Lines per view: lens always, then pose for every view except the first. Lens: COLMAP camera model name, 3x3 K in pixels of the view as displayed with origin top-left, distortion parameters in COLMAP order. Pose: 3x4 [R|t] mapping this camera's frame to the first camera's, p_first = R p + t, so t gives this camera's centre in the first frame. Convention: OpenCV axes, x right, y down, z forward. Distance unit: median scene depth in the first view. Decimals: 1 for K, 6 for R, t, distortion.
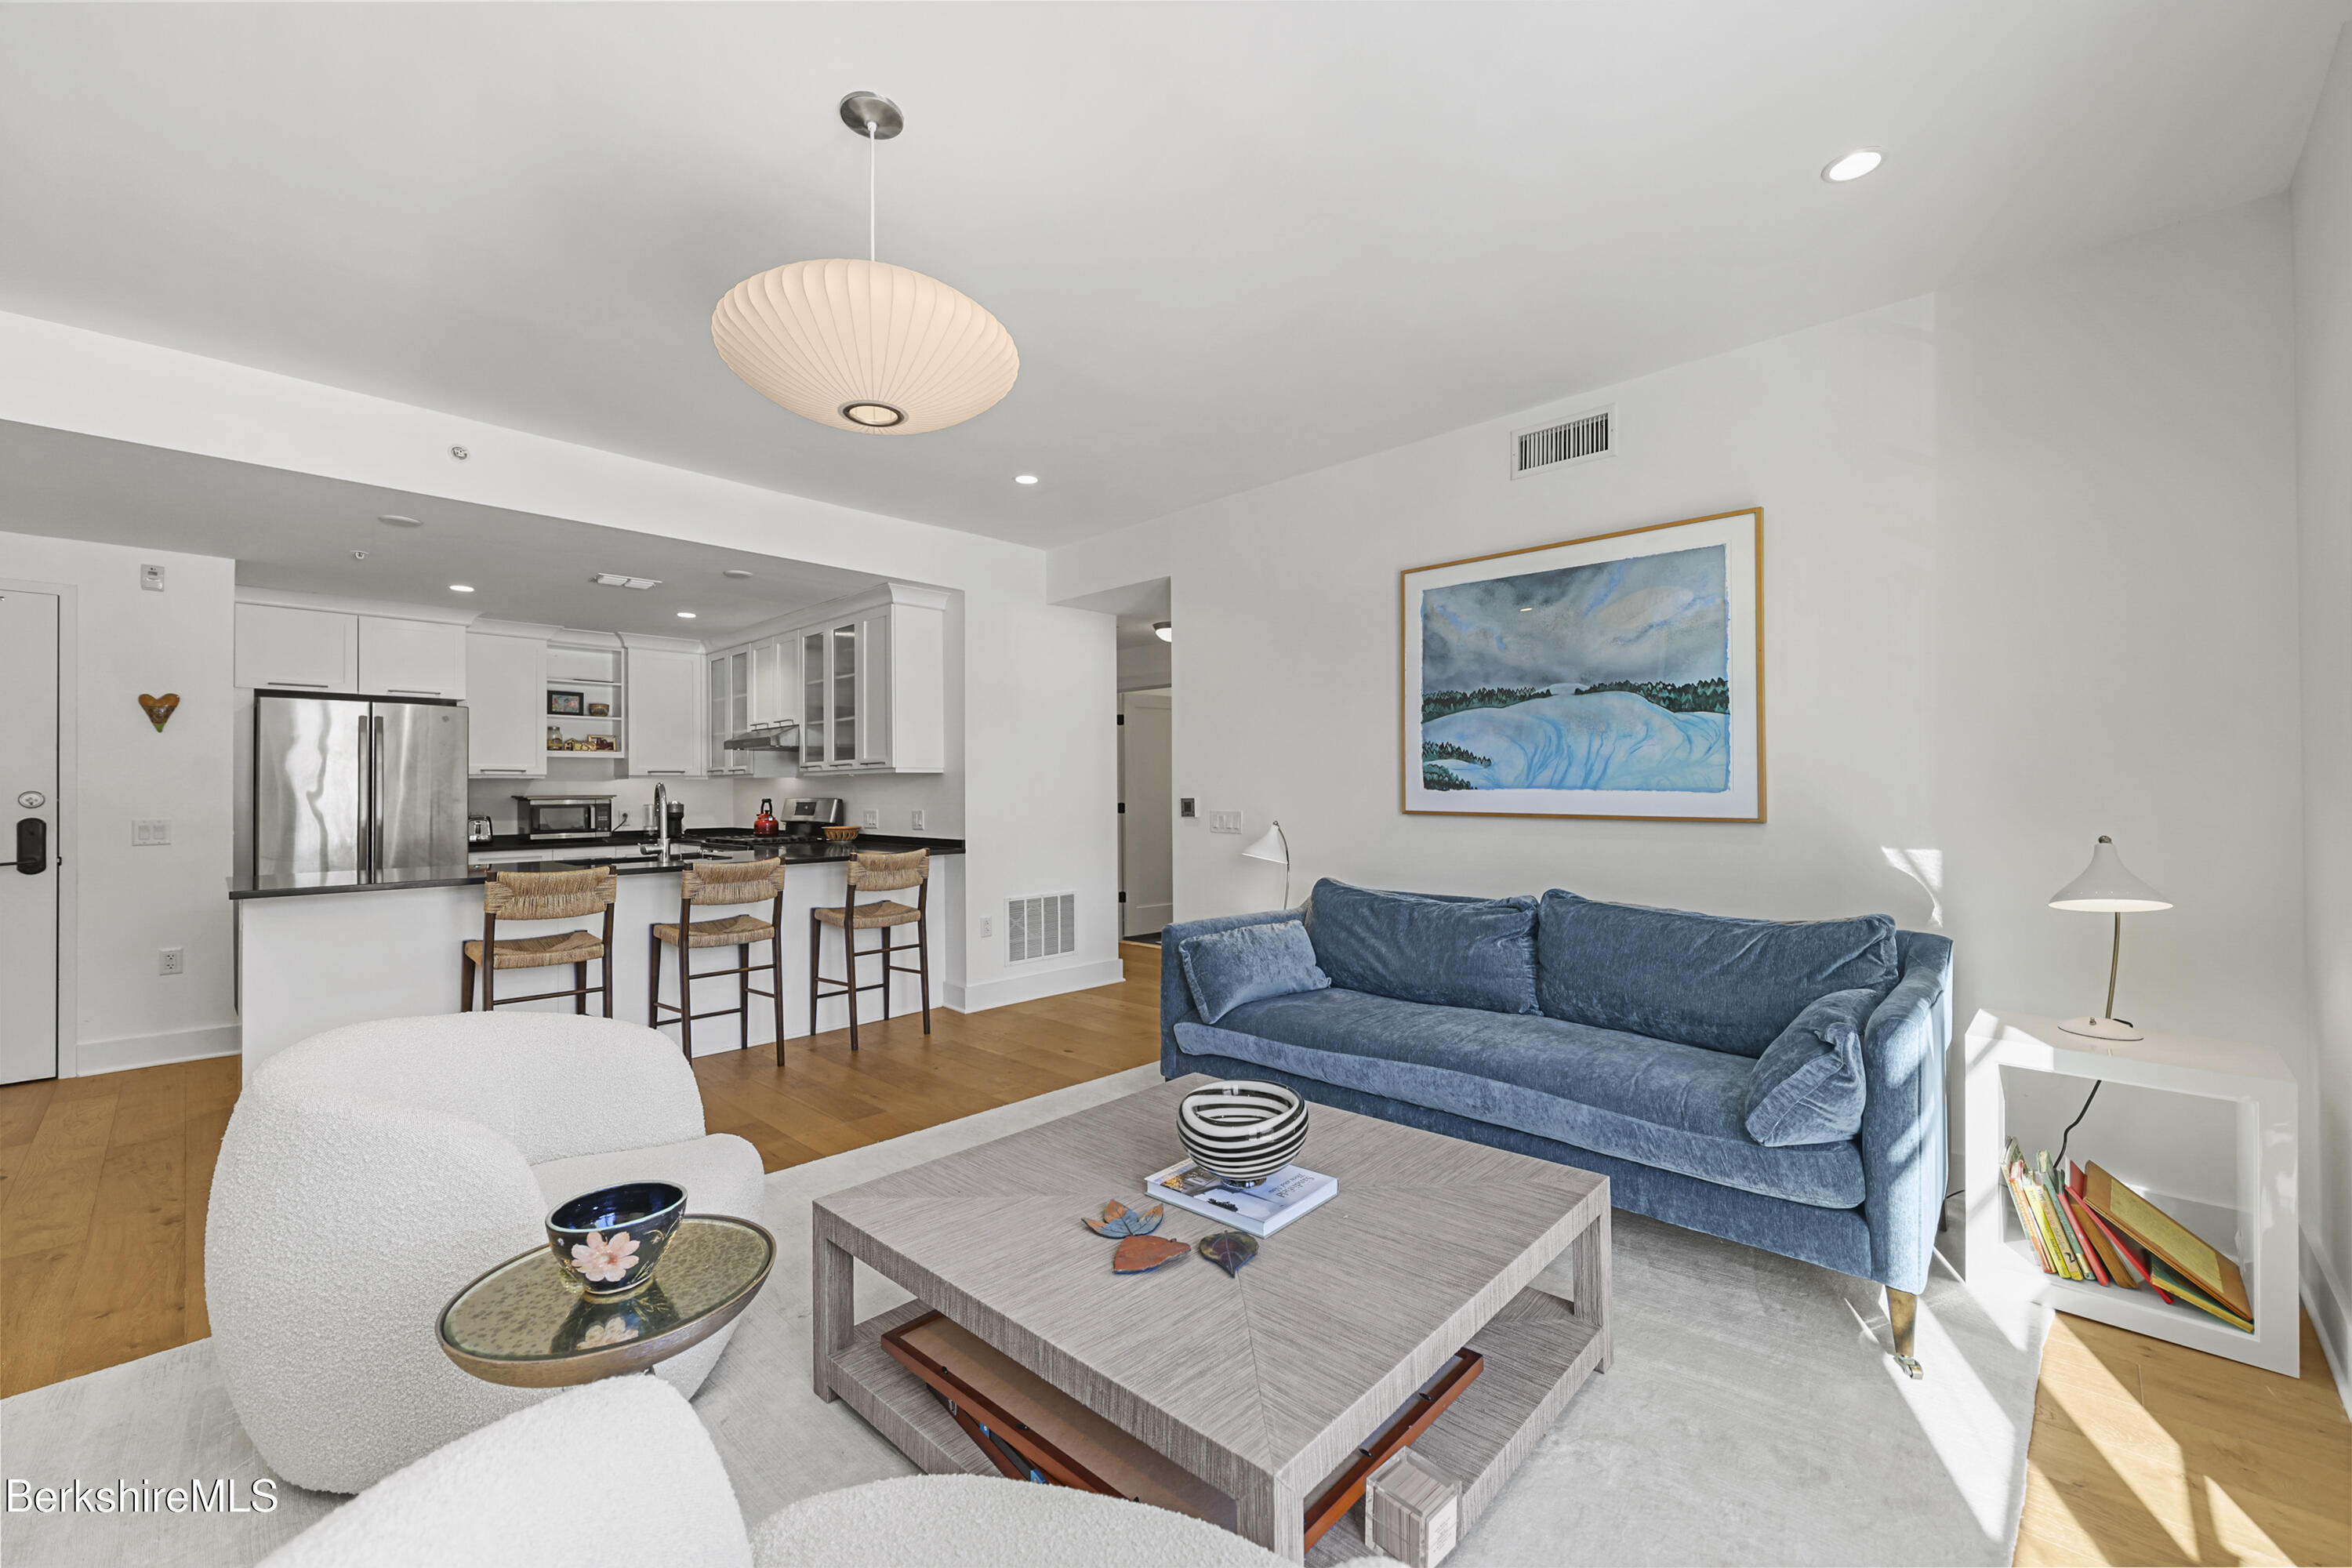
lens RADIAL K [[951.1, 0, 1170.0], [0, 951.1, 775.8], [0, 0, 1]] dist [0.000707, 0.000194]
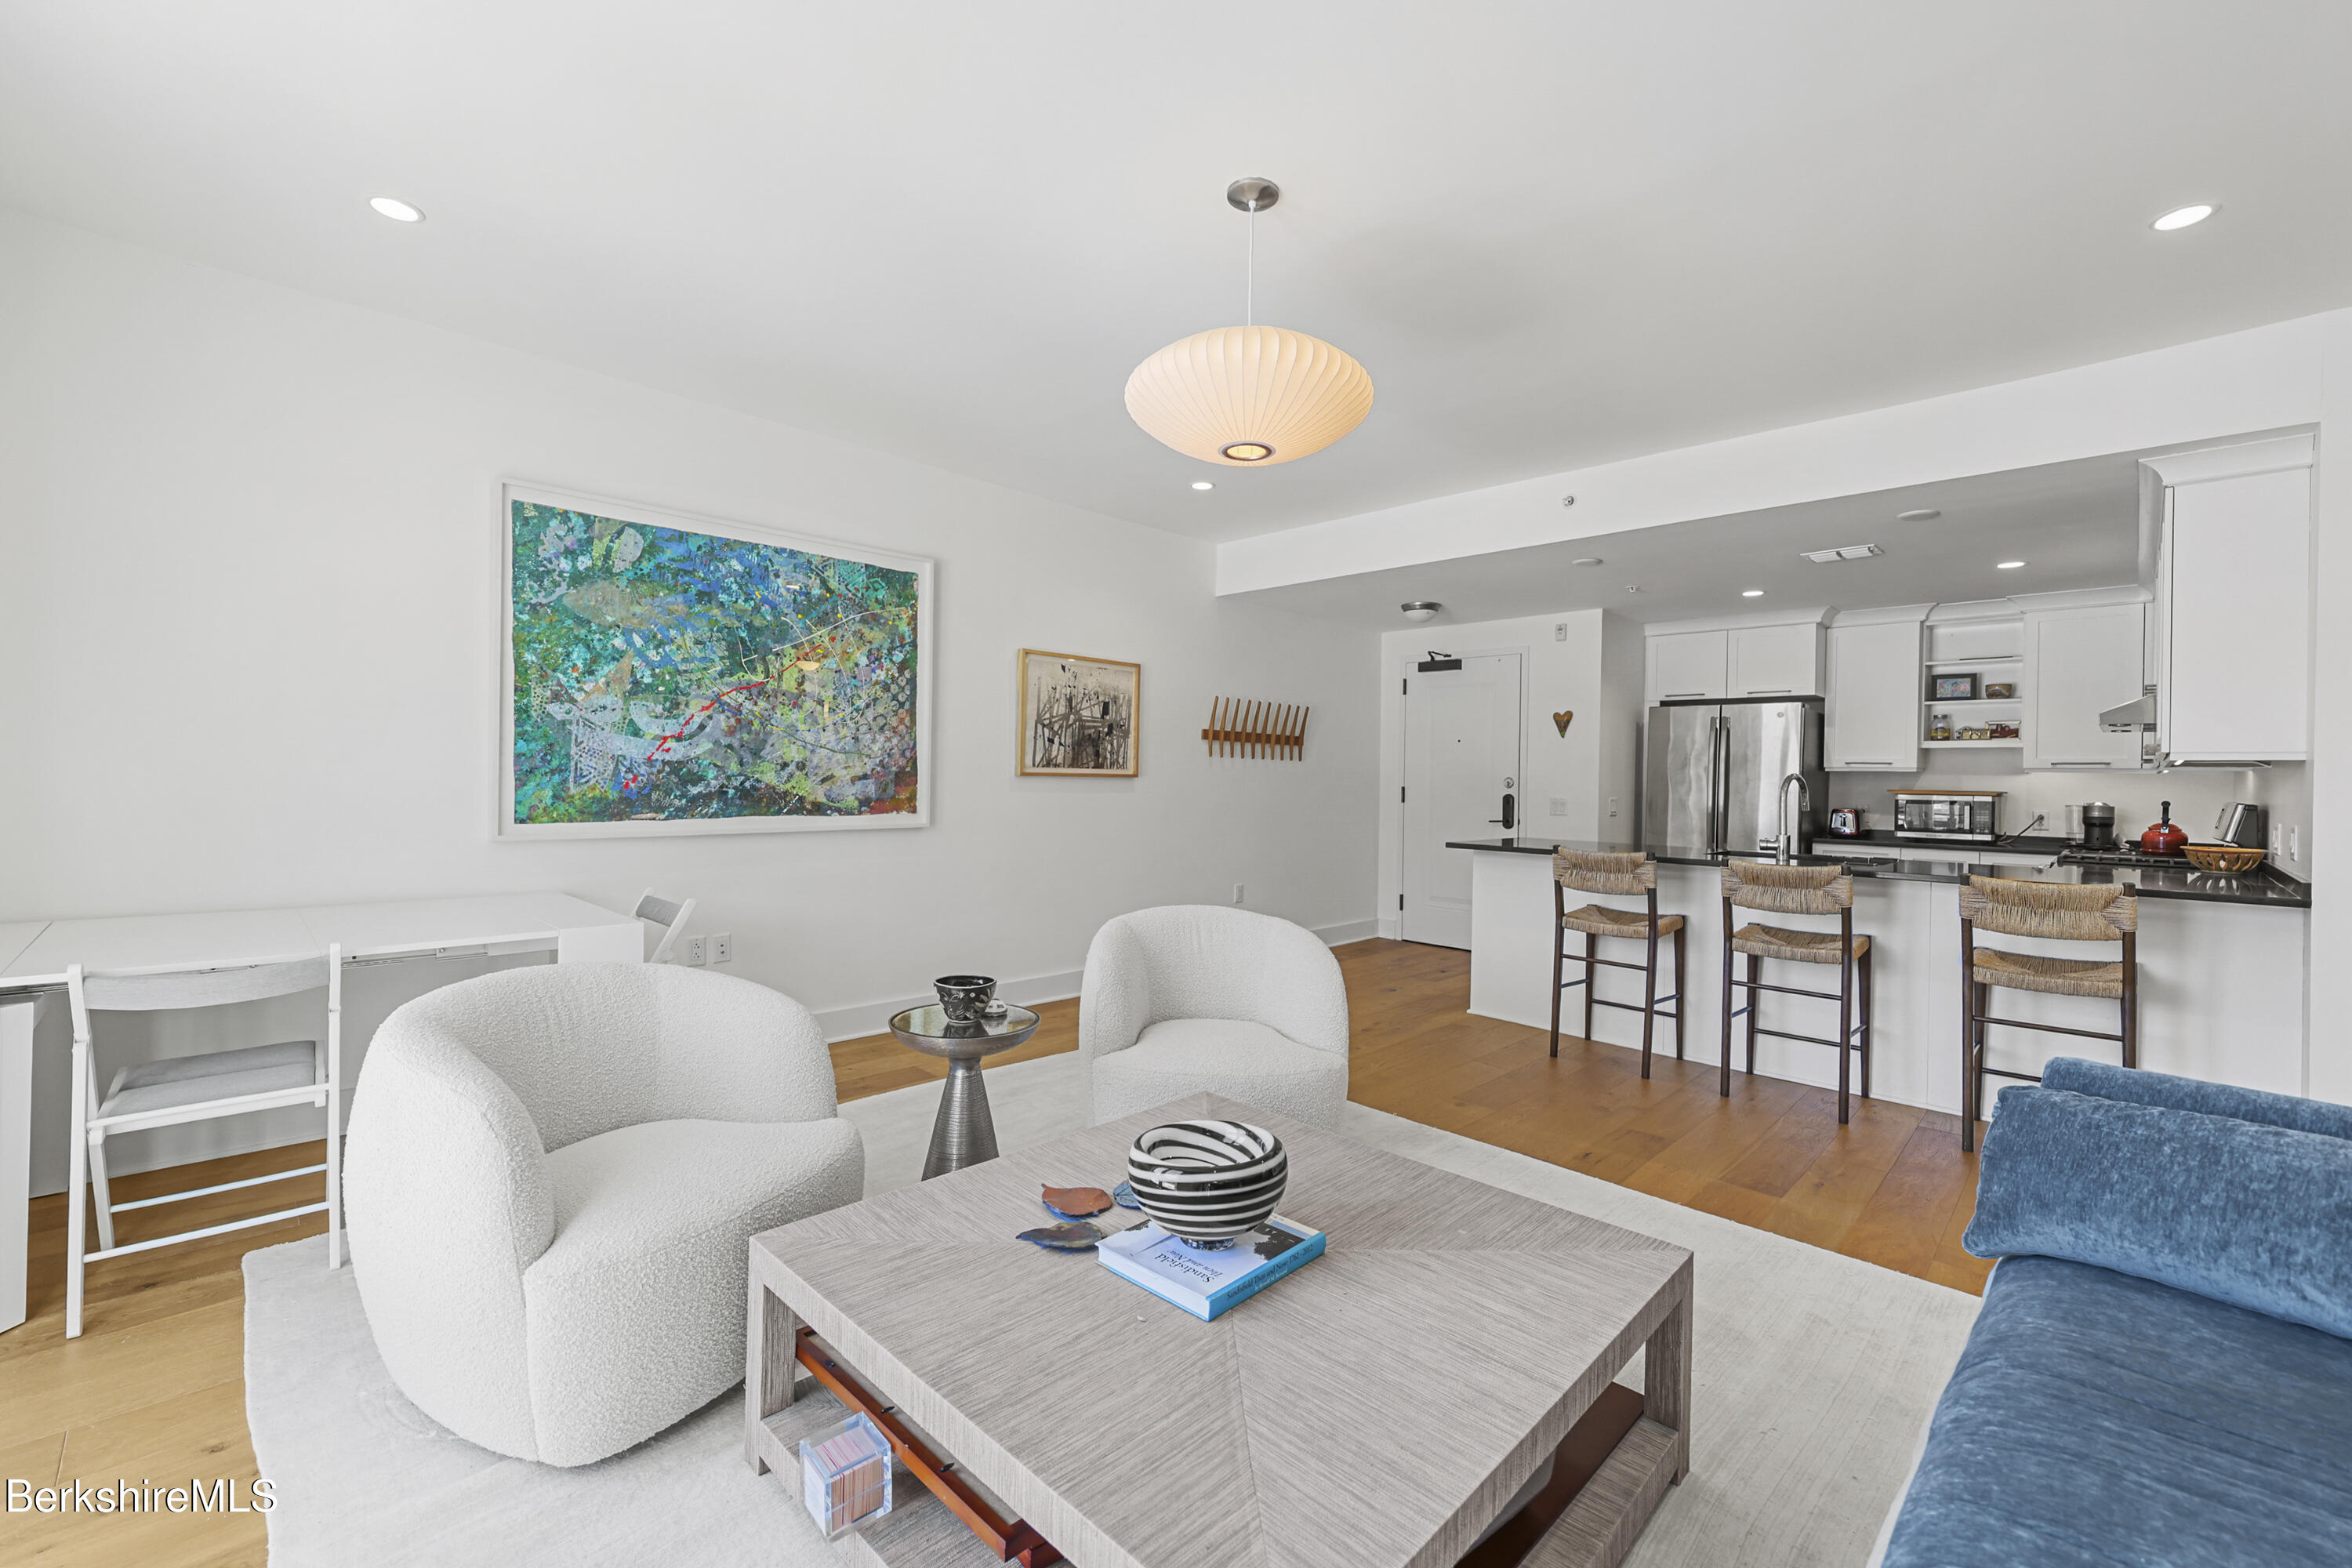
lens RADIAL K [[951.1, 0, 1179.4], [0, 951.1, 779.0], [0, 0, 1]] dist [0.000707, 0.000194]
pose [[-0.012021, 0.008929, -0.999888, 0.353247], [-0.002672, 0.999956, 0.008961, 0.004930], [0.999924, 0.002779, -0.011996, 0.381953]]
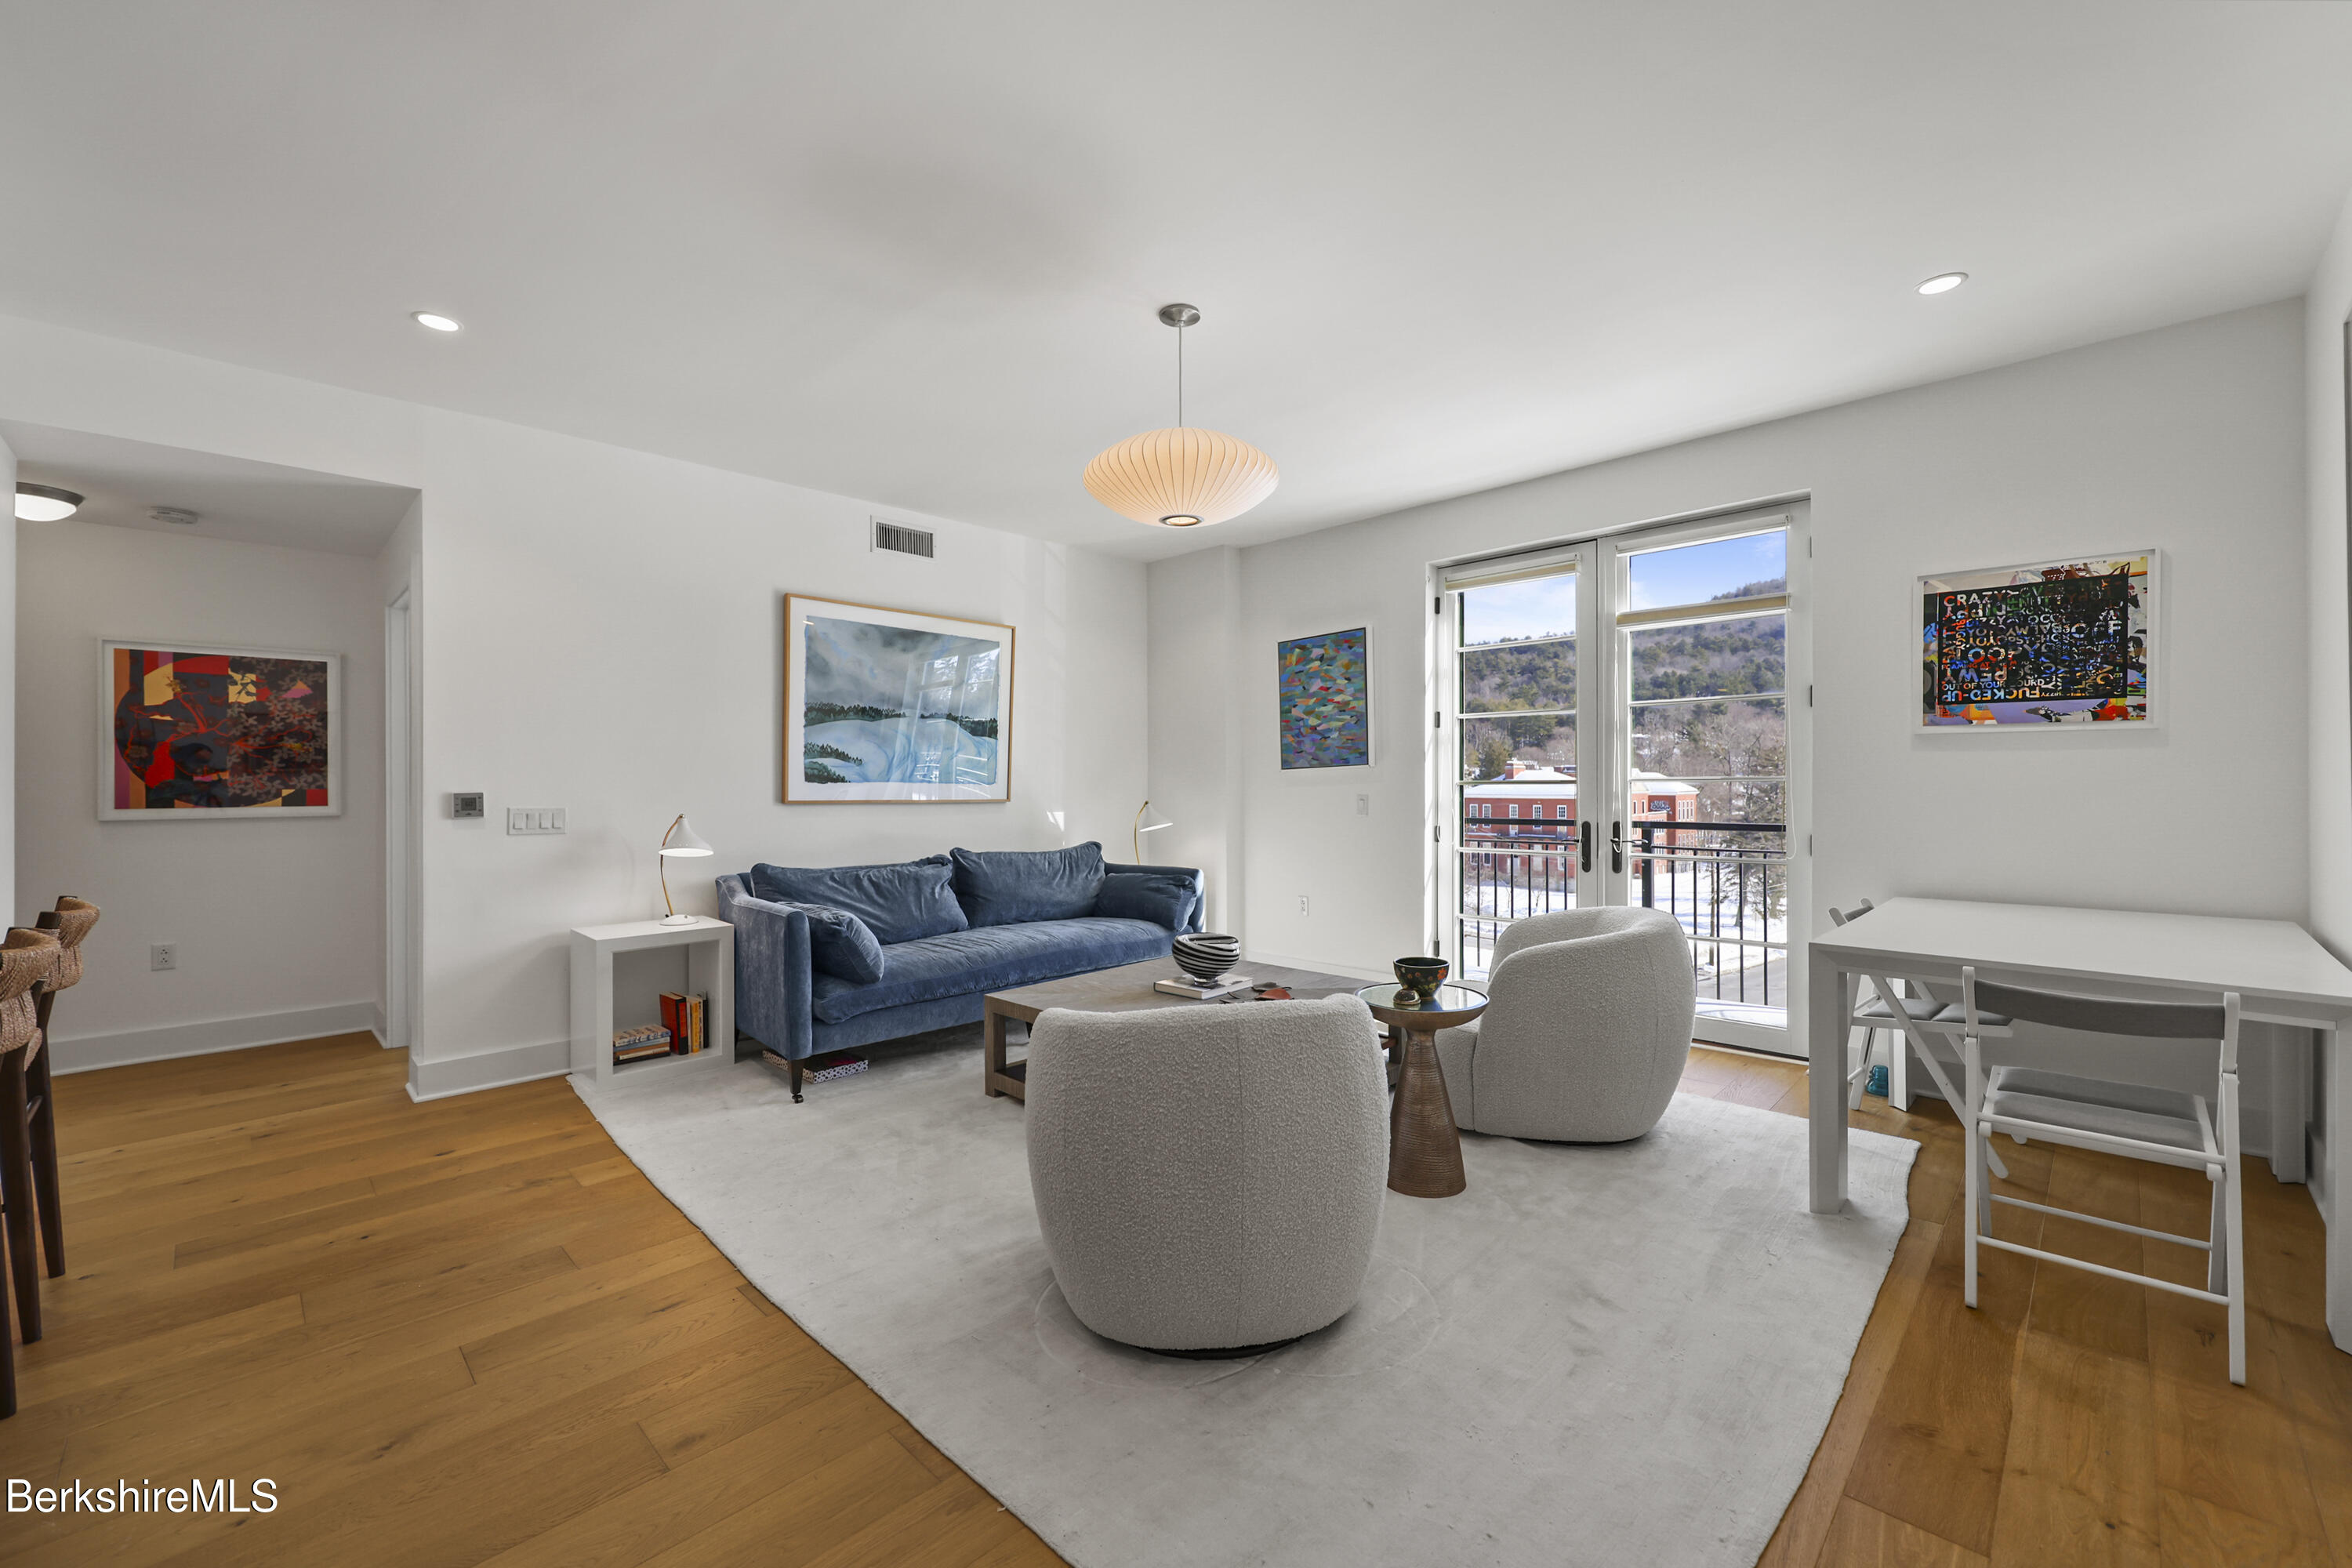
lens RADIAL K [[951.1, 0, 1204.8], [0, 951.1, 779.0], [0, 0, 1]] dist [0.000707, 0.000194]
pose [[-0.017345, 0.012556, 0.999771, -0.743859], [-0.008286, 0.999885, -0.012701, 0.016863], [-0.999815, -0.008504, -0.017239, 0.413480]]
